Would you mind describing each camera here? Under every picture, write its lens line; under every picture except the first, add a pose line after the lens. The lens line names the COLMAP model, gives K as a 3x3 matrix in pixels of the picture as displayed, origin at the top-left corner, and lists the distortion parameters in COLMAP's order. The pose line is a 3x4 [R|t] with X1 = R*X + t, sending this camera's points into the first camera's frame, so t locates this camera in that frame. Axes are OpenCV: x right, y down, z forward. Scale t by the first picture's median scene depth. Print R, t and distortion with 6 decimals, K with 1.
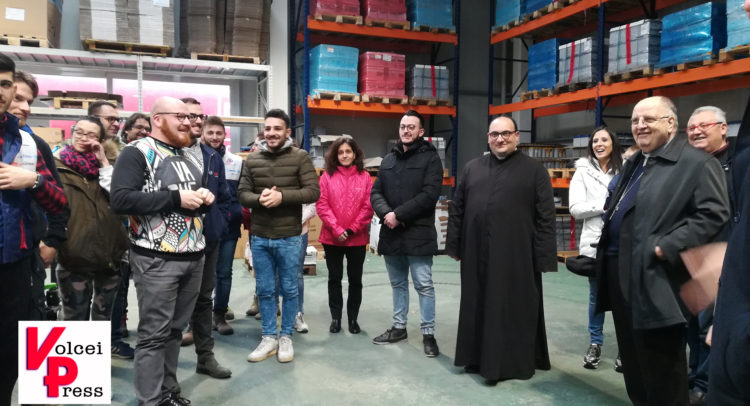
lens RADIAL K [[601.2, 0, 375.0], [0, 601.2, 203.0], [0, 0, 1]] dist [0.087441, -0.102404]
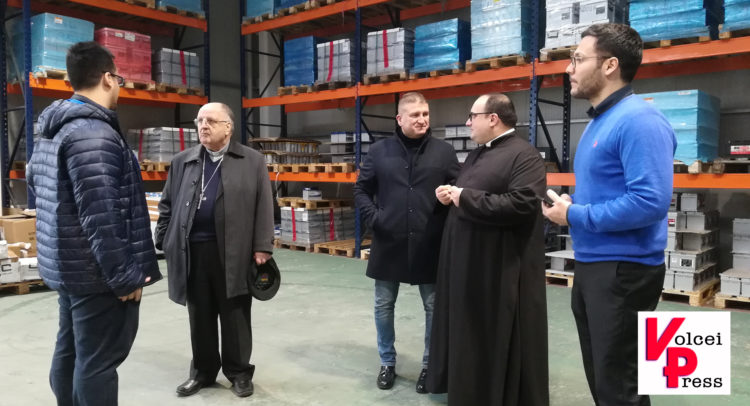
lens RADIAL K [[601.2, 0, 375.0], [0, 601.2, 203.0], [0, 0, 1]] dist [0.087441, -0.102404]
pose [[0.887901, -0.026488, 0.459271, -0.089298], [0.022644, 0.999647, 0.013876, -0.001283], [-0.459476, -0.001921, 0.888188, 0.045361]]
